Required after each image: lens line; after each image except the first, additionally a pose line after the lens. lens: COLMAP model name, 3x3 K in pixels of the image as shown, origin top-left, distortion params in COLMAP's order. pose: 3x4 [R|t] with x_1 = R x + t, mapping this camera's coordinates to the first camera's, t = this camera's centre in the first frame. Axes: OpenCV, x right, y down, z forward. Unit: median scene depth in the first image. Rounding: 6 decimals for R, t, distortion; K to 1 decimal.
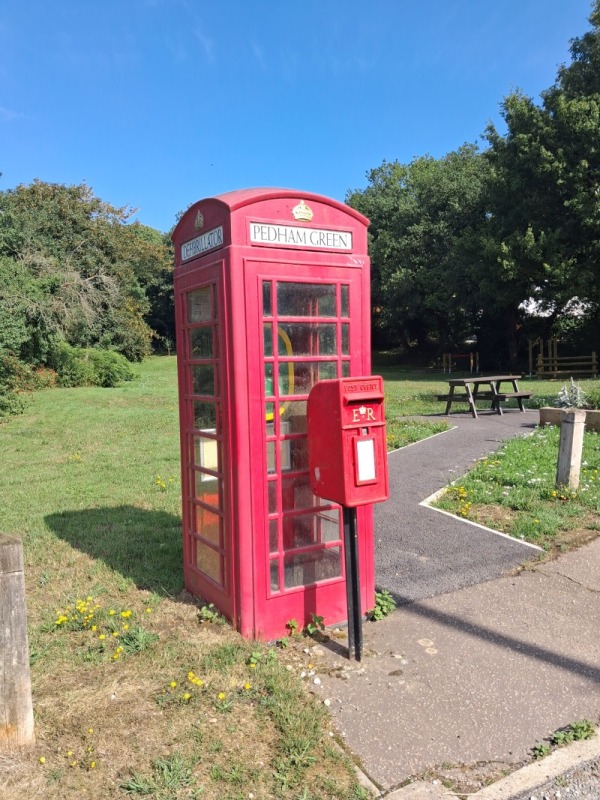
lens RADIAL K [[626.6, 0, 283.5], [0, 626.6, 403.2], [0, 0, 1]] dist [-0.006270, 0.002198]
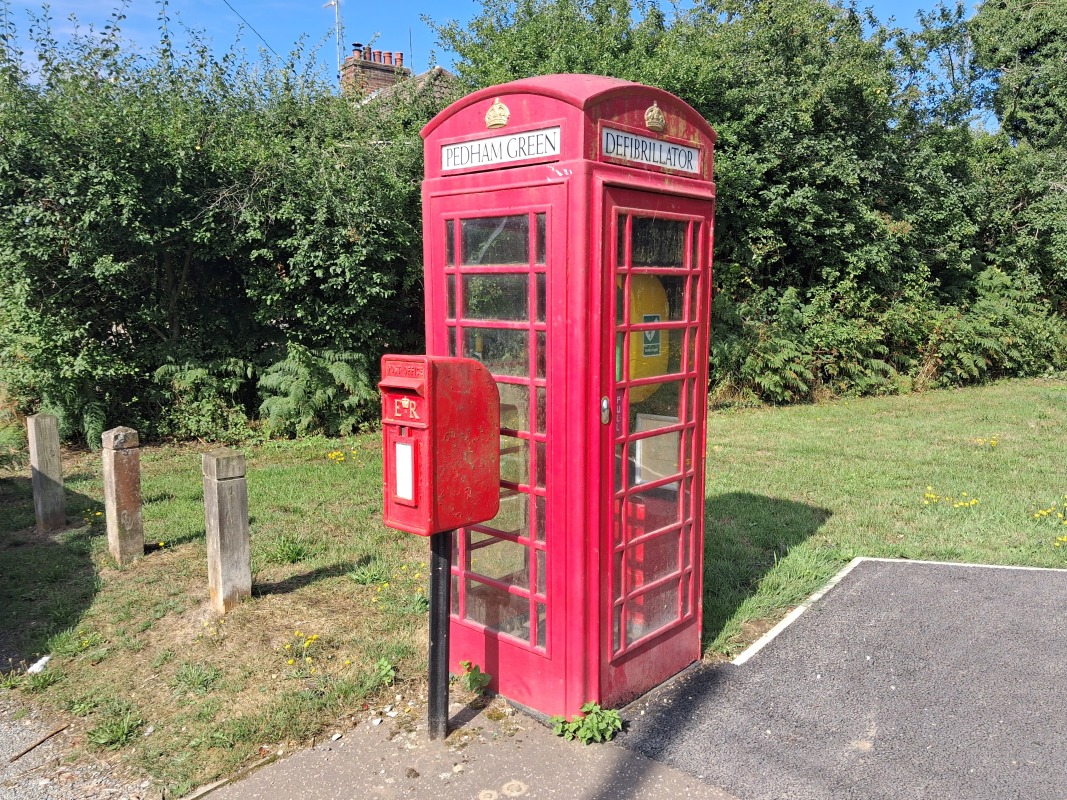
lens RADIAL K [[835.8, 0, 548.4], [0, 835.8, 403.1], [0, 0, 1]] dist [-0.006270, 0.002198]
pose [[0.328261, 0.149784, -0.932636, 0.797903], [-0.069618, 0.988499, 0.134252, -0.095220], [0.942018, 0.020859, 0.334913, 0.616868]]
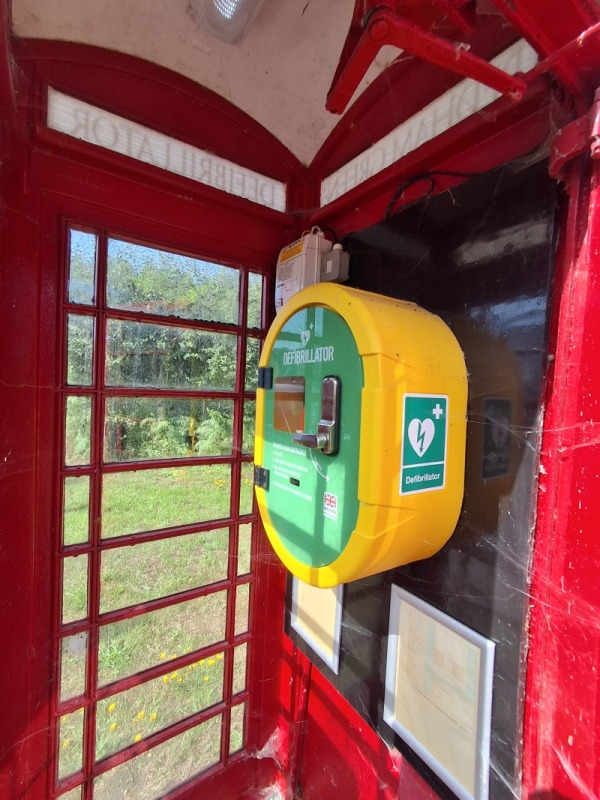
lens RADIAL K [[375.5, 0, 300.0], [0, 375.5, 400.0], [0, 0, 1]] dist [0.000415, 0.000055]
pose [[0.107986, 0.060868, -0.992287, 0.154019], [-0.110470, 0.992677, 0.048870, -0.075932], [0.987996, 0.104341, 0.113920, 0.939965]]
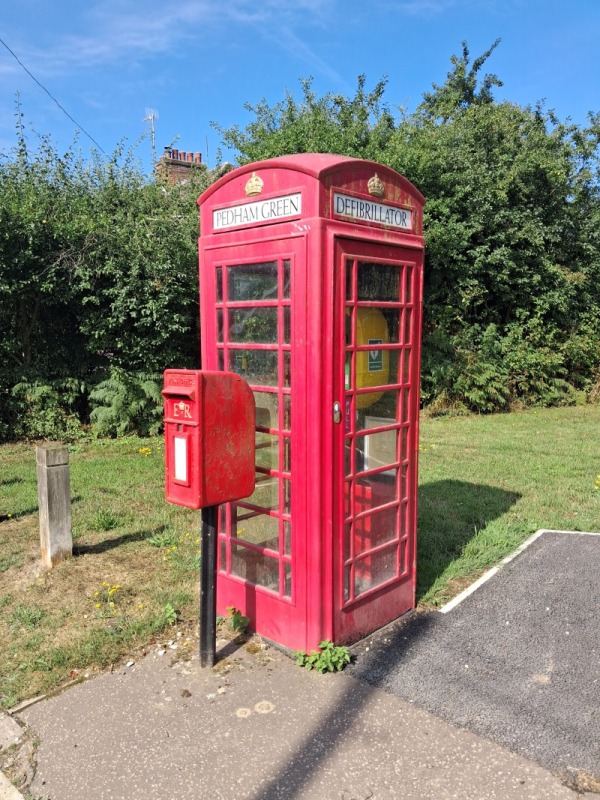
lens RADIAL K [[626.6, 0, 283.5], [0, 626.6, 403.2], [0, 0, 1]] dist [-0.006270, 0.002198]
pose [[0.287592, 0.134292, -0.948291, 0.782833], [-0.064798, 0.990581, 0.120629, -0.085287], [0.955558, 0.026756, 0.293585, 0.644741]]
